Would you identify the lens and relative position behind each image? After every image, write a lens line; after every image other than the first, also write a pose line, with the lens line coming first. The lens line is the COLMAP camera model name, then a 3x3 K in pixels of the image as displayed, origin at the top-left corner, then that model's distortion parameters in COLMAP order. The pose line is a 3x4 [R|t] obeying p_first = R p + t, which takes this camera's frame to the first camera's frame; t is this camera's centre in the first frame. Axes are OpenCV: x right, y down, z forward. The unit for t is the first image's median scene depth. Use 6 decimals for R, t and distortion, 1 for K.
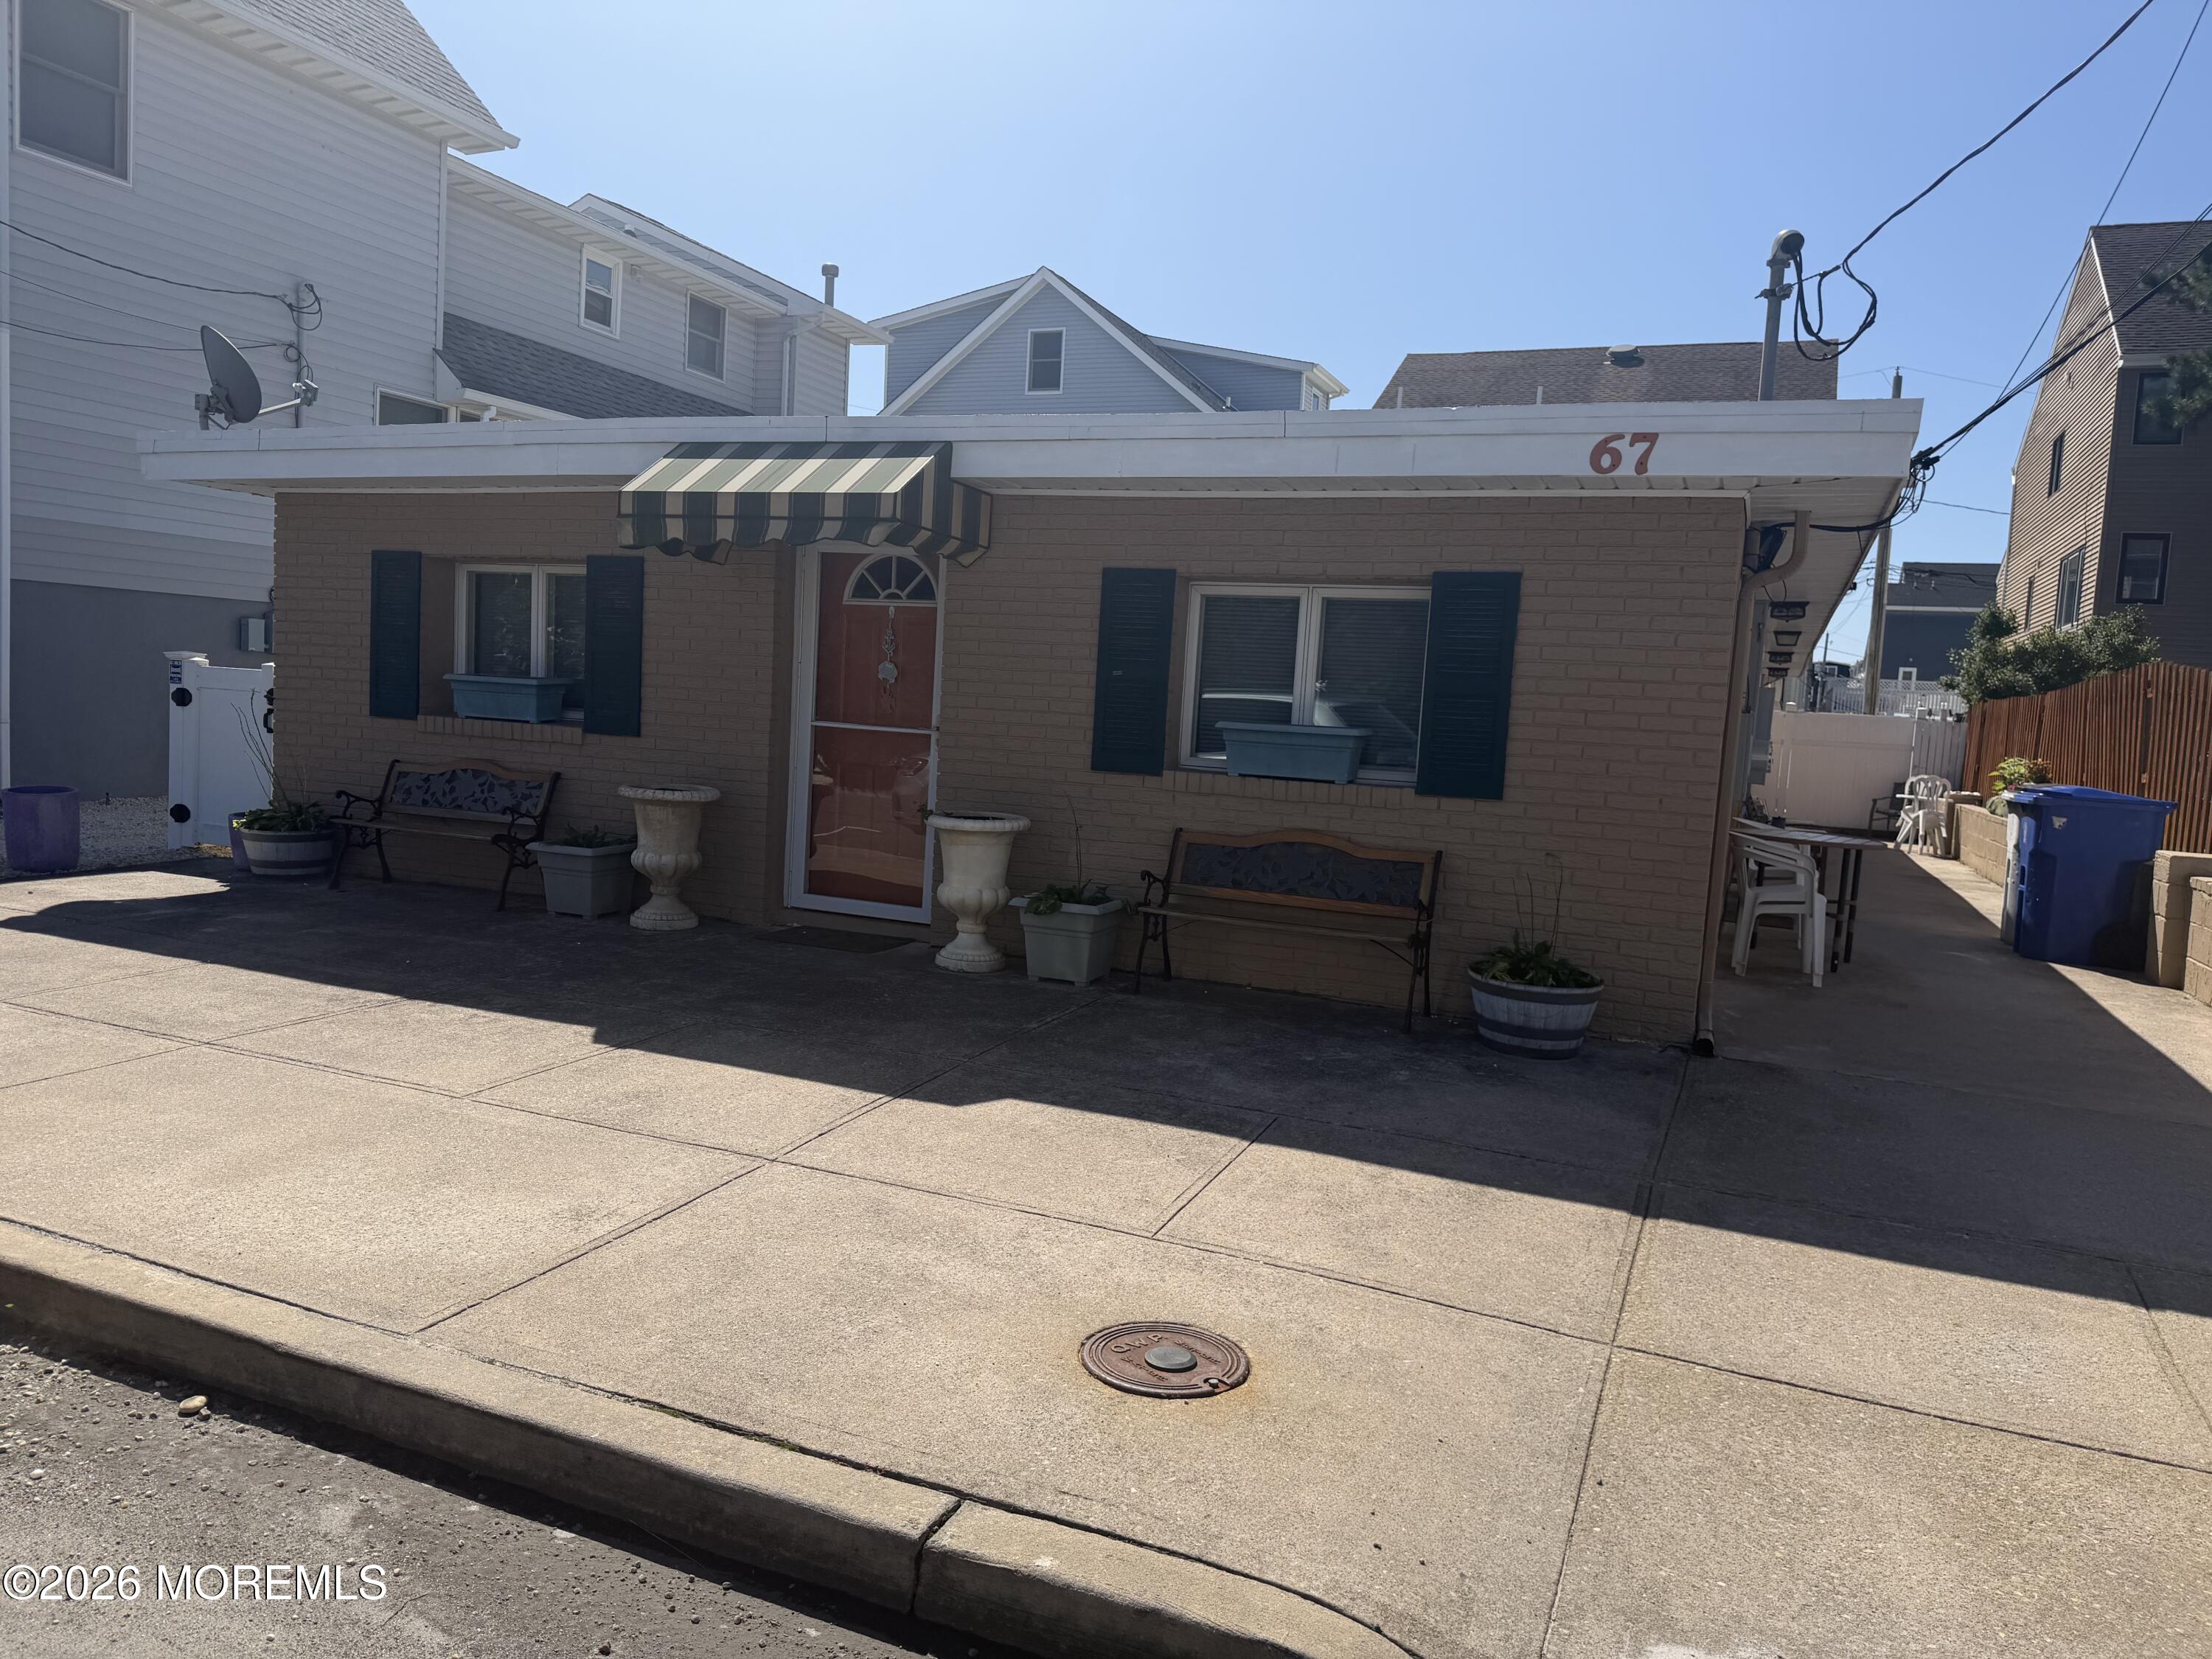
lens RADIAL K [[1564.4, 0, 1108.1], [0, 1564.4, 821.2], [0, 0, 1]] dist [0.037365, -0.037349]
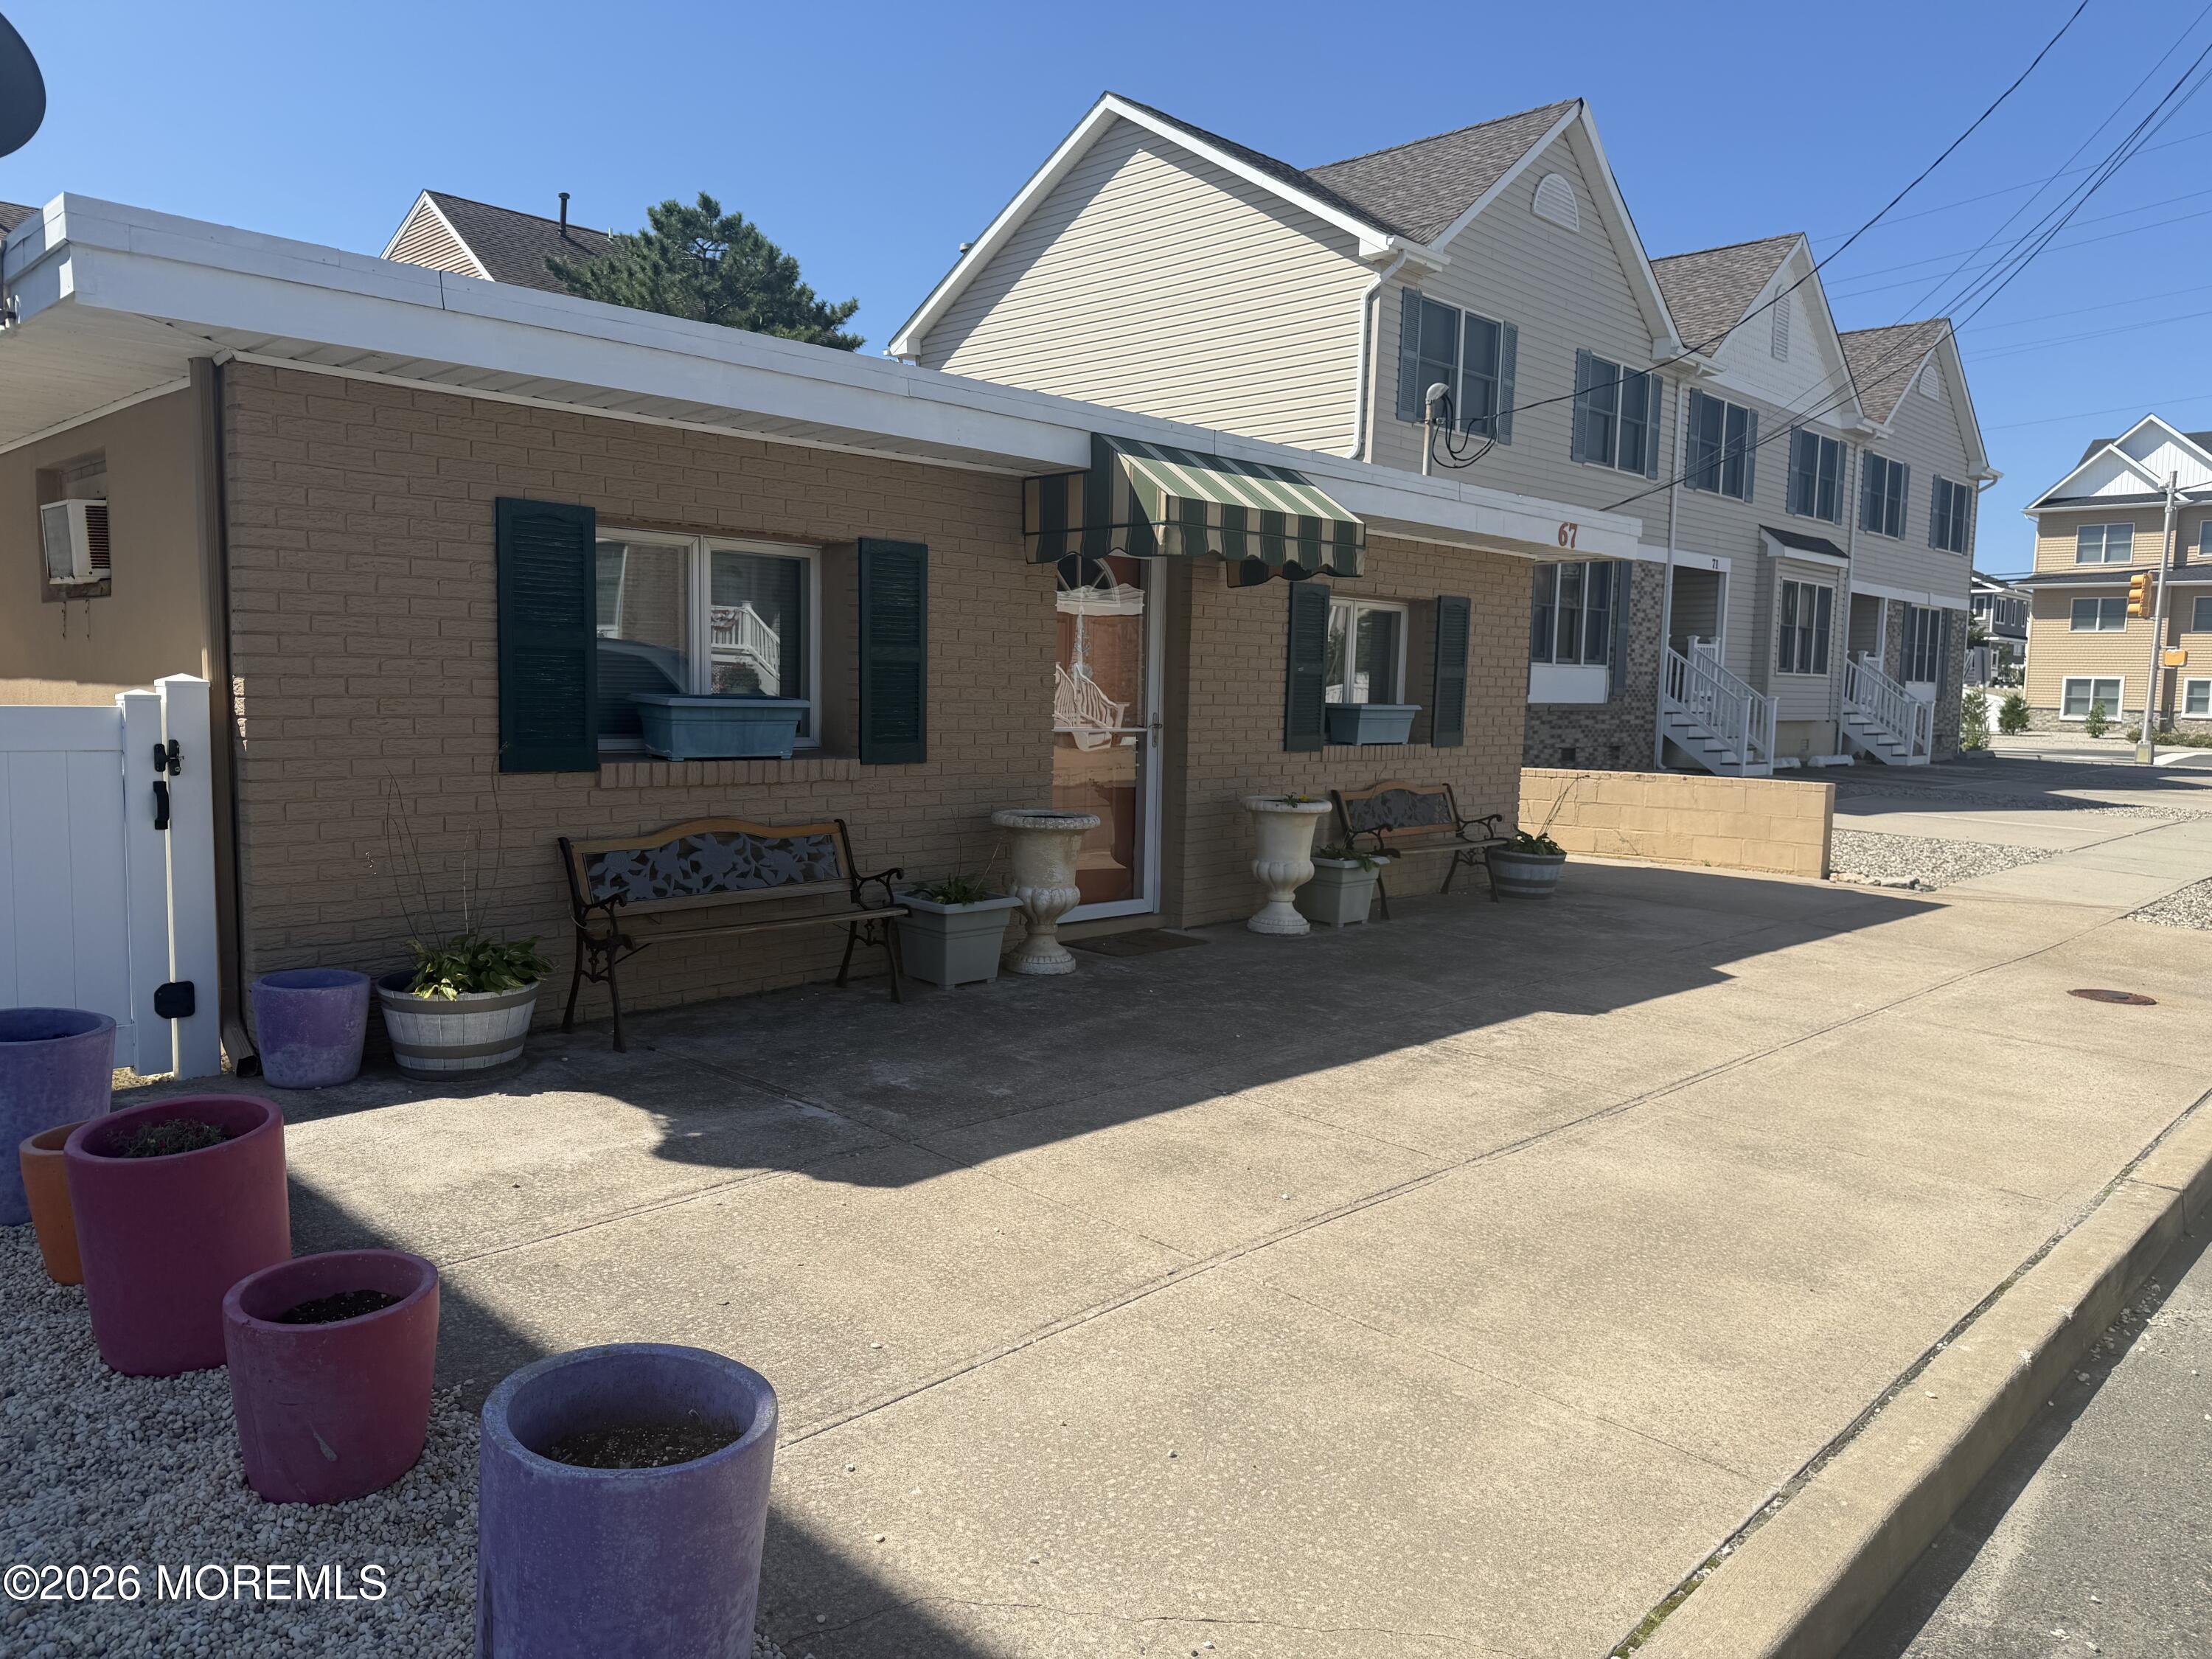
lens RADIAL K [[1564.4, 0, 1113.7], [0, 1564.4, 841.6], [0, 0, 1]] dist [0.037365, -0.037349]
pose [[0.342948, -0.149408, 0.927396, -0.994713], [0.059896, 0.988739, 0.137142, -0.114573], [-0.937443, 0.008514, 0.348035, 0.593890]]
